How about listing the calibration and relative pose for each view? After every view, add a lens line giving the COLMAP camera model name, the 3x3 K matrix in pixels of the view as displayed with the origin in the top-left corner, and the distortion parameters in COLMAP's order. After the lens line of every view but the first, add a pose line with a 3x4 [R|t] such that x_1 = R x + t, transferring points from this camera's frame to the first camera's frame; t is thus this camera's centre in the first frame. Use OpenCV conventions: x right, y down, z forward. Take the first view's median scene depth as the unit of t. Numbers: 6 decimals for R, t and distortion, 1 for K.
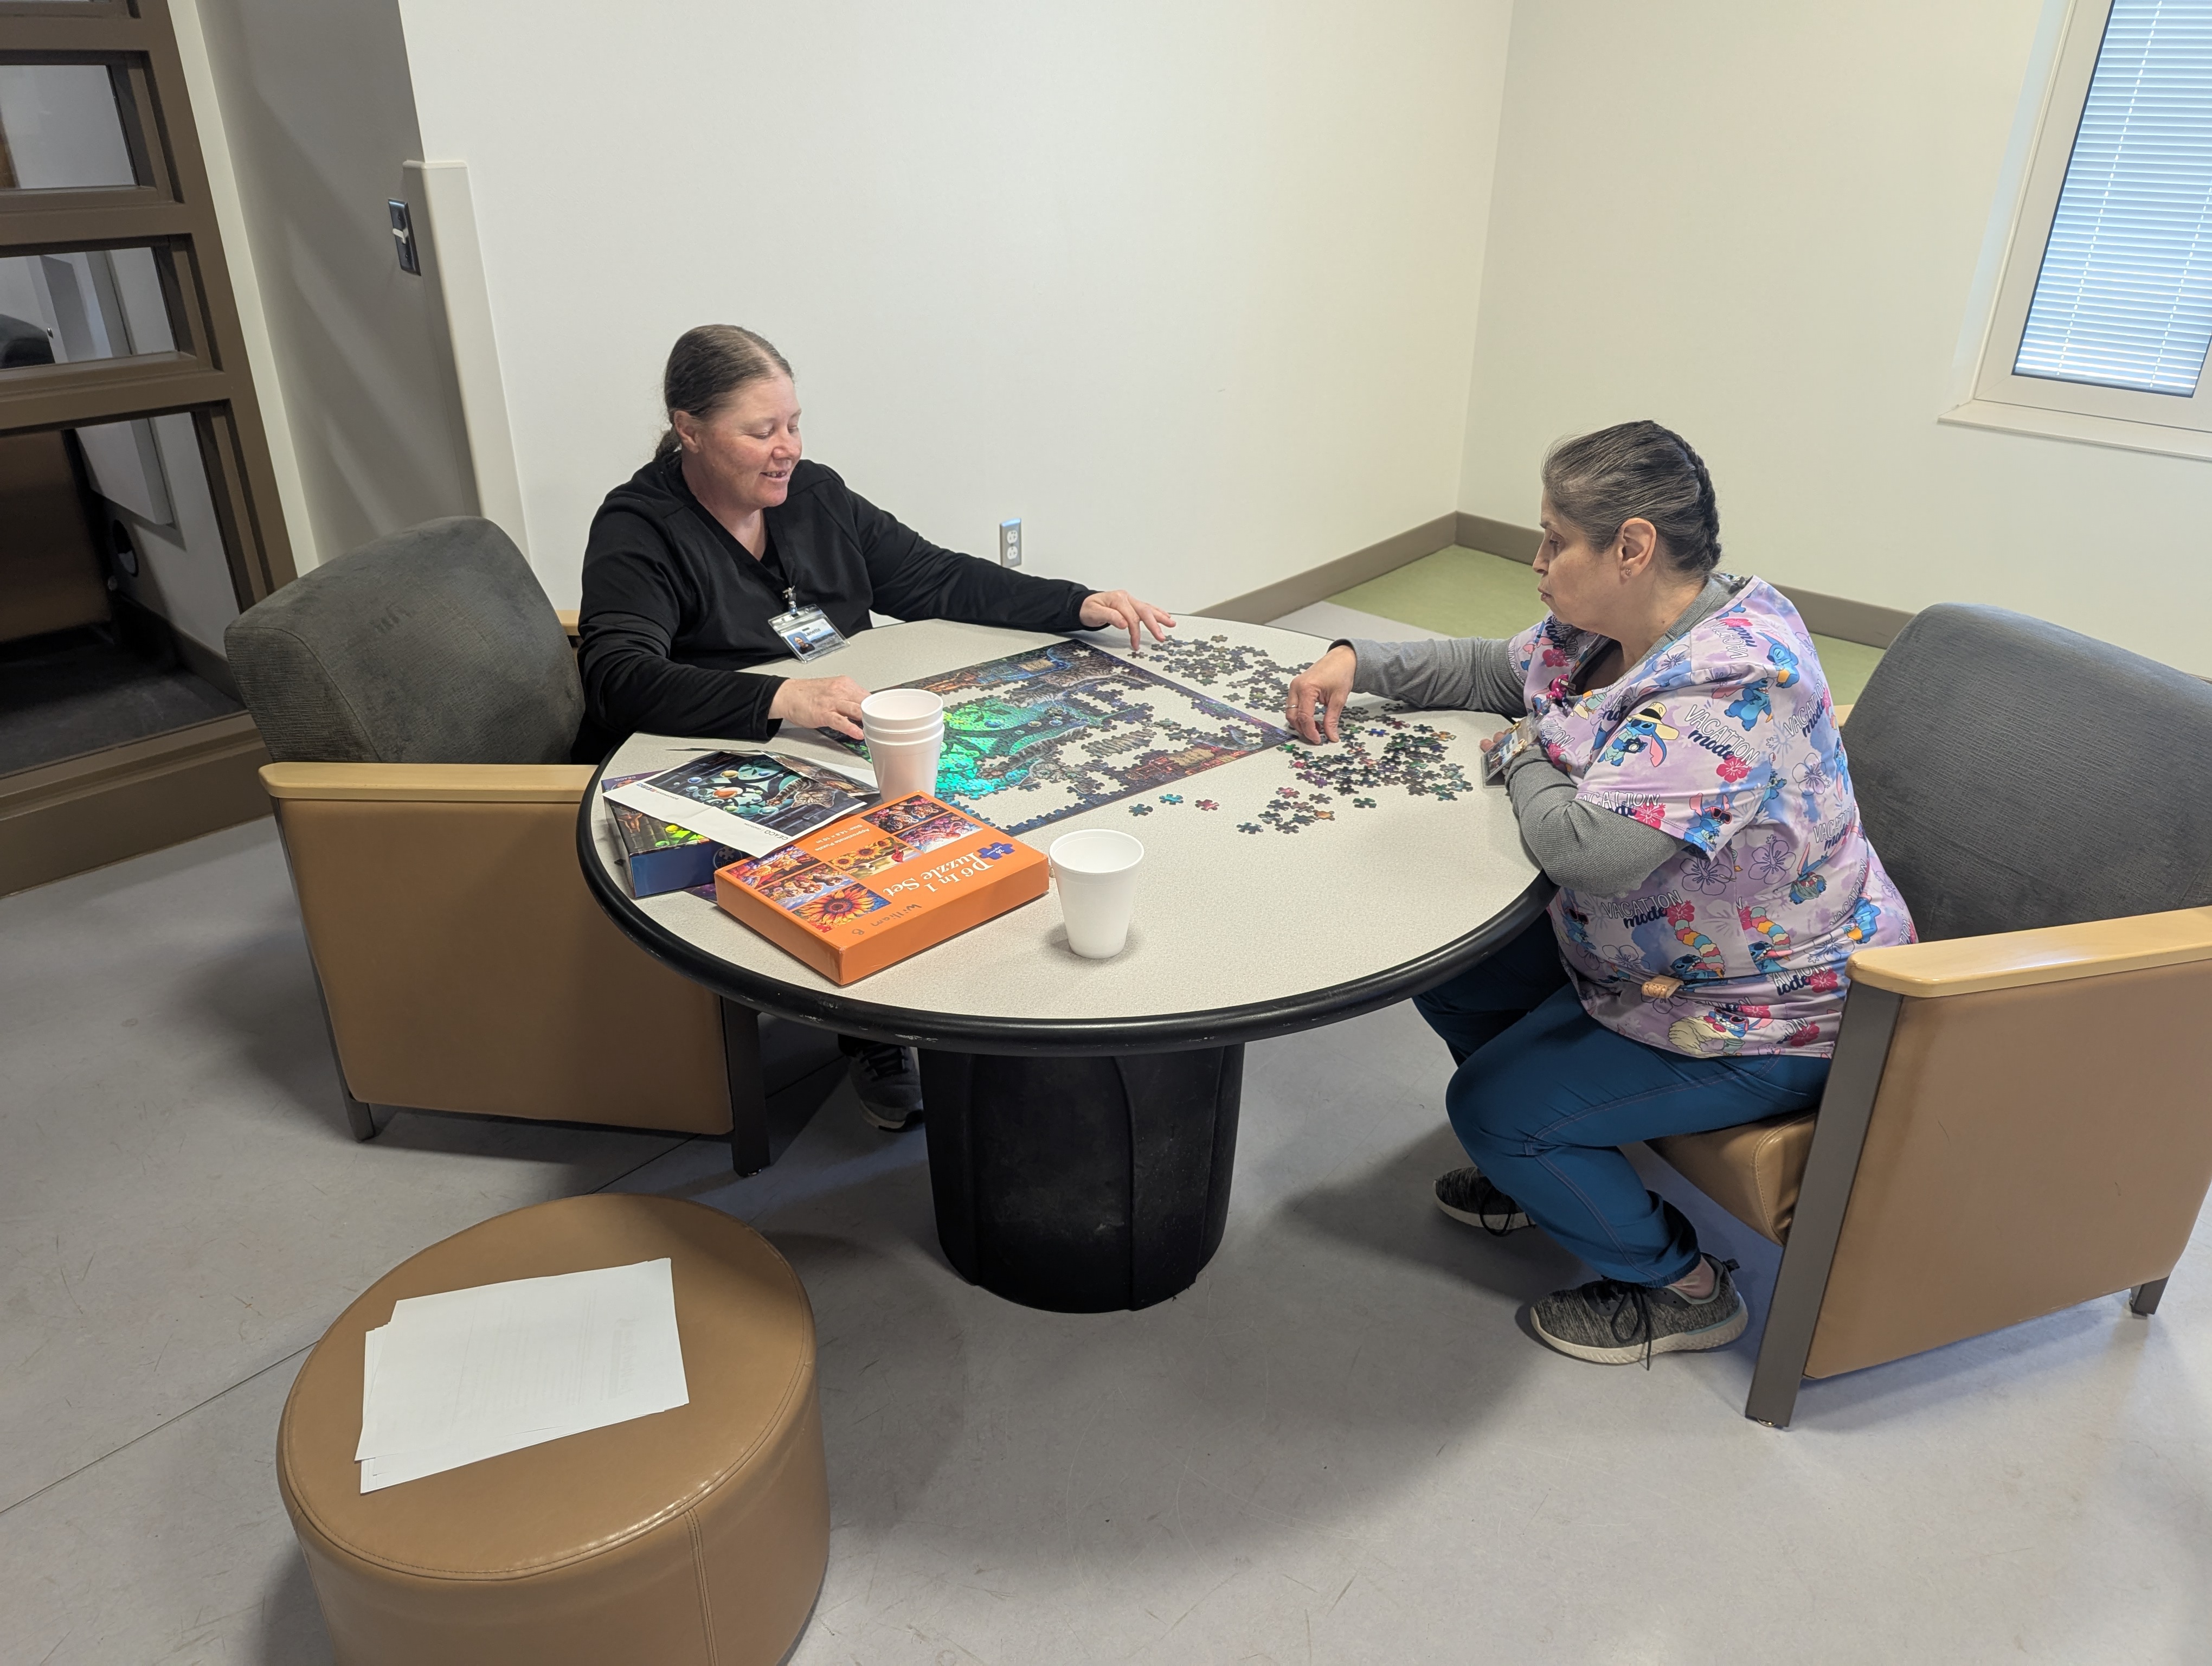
lens RADIAL K [[1581.8, 0, 1105.3], [0, 1581.8, 830.5], [0, 0, 1]] dist [0.007894, 0.001392]
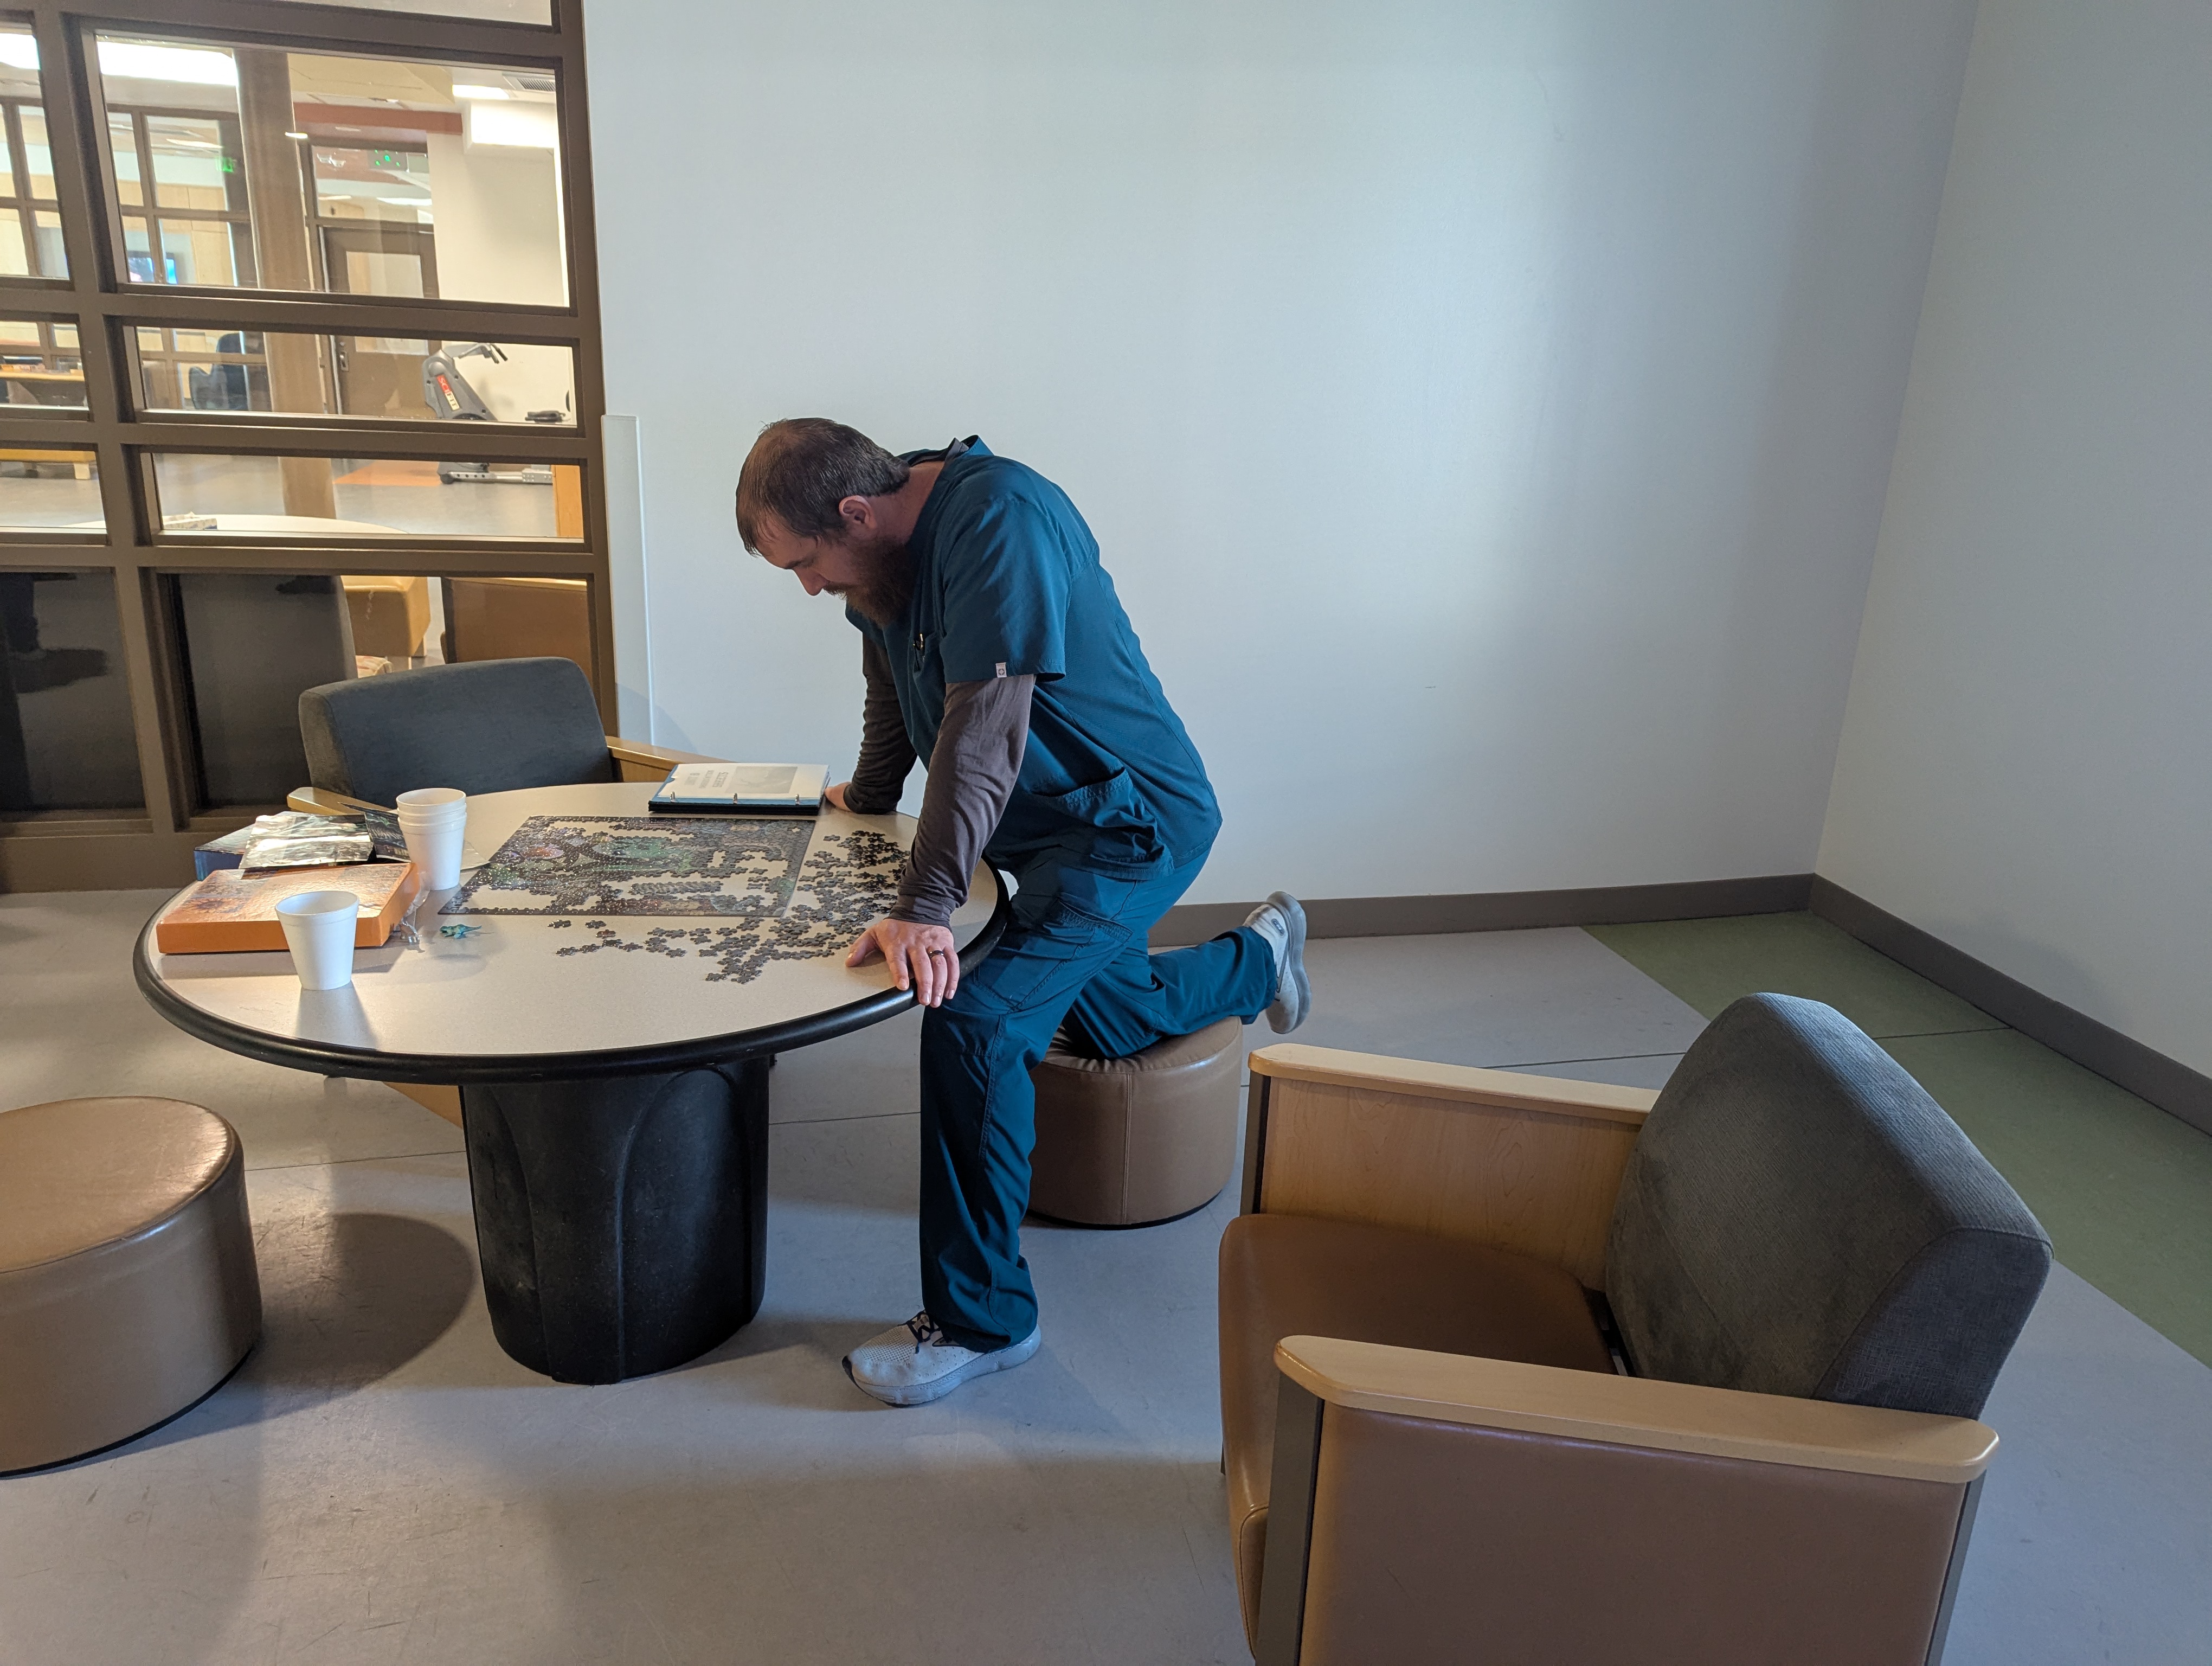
lens RADIAL K [[1581.8, 0, 1107.2], [0, 1581.8, 832.8], [0, 0, 1]] dist [0.007894, 0.001392]
pose [[0.820869, 0.195086, -0.536764, 0.880115], [-0.287239, 0.953355, -0.092777, -0.076627], [0.493627, 0.230337, 0.838616, 0.166223]]
